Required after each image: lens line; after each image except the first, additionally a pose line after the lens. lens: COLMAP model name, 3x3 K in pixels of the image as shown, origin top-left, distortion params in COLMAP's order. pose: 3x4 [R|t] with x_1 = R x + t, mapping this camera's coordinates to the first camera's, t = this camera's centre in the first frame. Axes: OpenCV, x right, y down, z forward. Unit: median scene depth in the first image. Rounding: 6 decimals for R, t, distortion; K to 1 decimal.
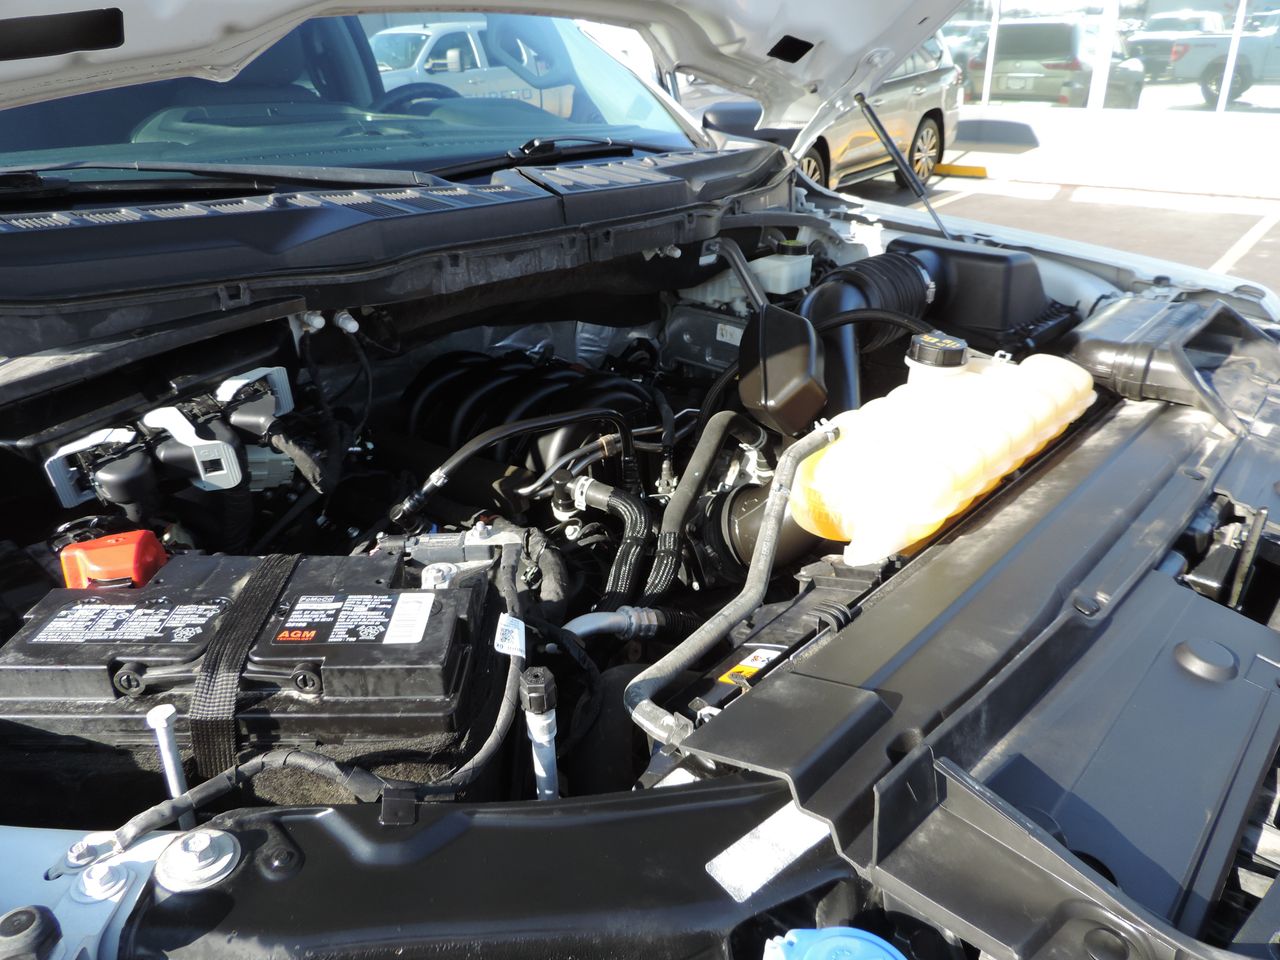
lens RADIAL K [[919.0, 0, 639.7], [0, 919.0, 480.3], [0, 0, 1]] dist [-0.004048, -0.014287]
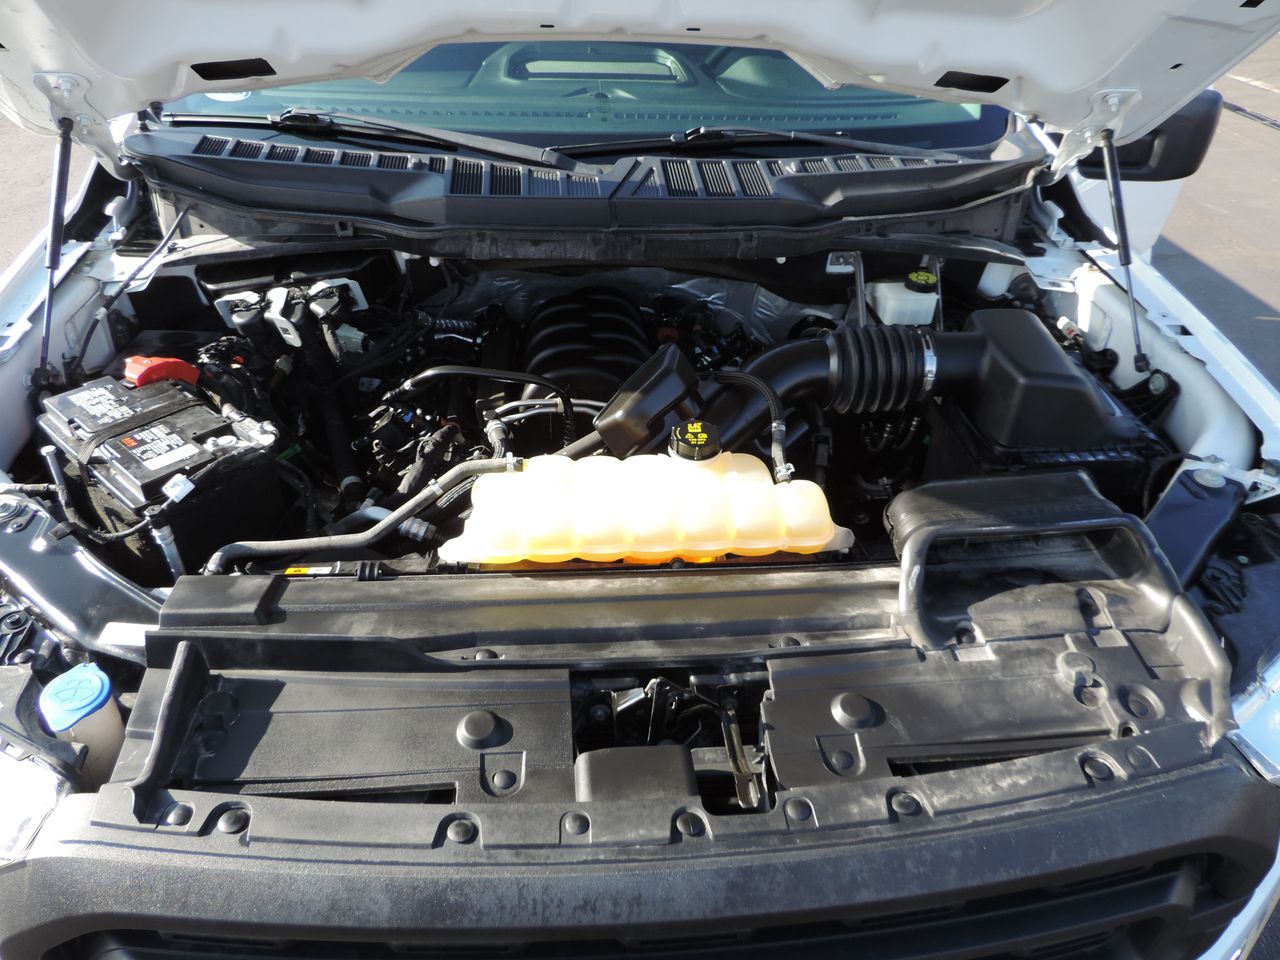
lens RADIAL K [[919.0, 0, 634.1], [0, 919.0, 480.9], [0, 0, 1]] dist [-0.004048, -0.014287]
pose [[0.719524, 0.421909, -0.551615, 0.962172], [-0.311721, 0.905997, 0.286355, -0.415031], [0.620577, -0.034089, 0.783404, 0.065229]]
